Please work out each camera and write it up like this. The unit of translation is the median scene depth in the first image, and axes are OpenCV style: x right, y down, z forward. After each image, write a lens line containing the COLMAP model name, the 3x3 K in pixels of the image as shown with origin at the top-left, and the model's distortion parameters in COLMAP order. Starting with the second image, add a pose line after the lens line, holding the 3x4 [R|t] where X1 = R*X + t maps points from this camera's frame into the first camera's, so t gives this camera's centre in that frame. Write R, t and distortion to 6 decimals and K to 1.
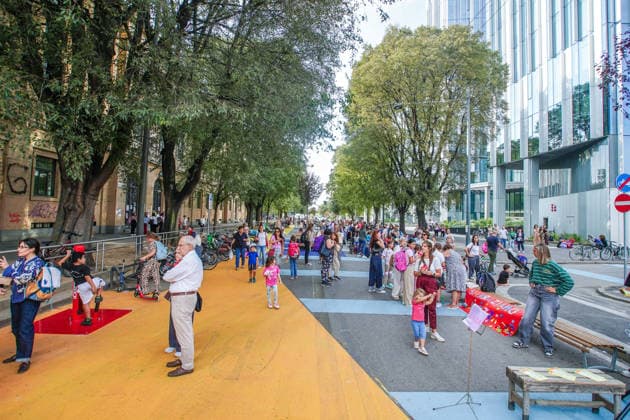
lens RADIAL K [[306.0, 0, 316.0], [0, 306.0, 207.4], [0, 0, 1]] dist [-0.071767, 0.026092]
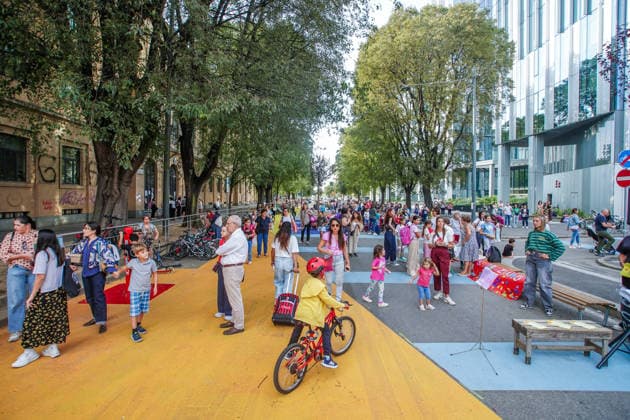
lens RADIAL K [[301.1, 0, 315.0], [0, 301.1, 205.8], [0, 0, 1]] dist [-0.070025, 0.024863]
pose [[0.999558, -0.021665, -0.020341, -0.018890], [0.022800, 0.998095, 0.057335, -0.000291], [0.019060, -0.057774, 0.998148, -0.026240]]
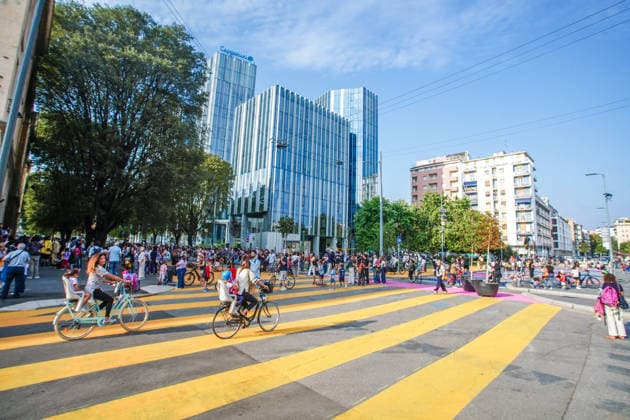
lens RADIAL K [[307.5, 0, 319.5], [0, 307.5, 207.6], [0, 0, 1]] dist [-0.070883, 0.025532]
pose [[0.703616, 0.092294, 0.704561, -0.596585], [-0.038515, 0.995025, -0.091880, -0.051042], [-0.709535, 0.037512, 0.703671, -1.253713]]
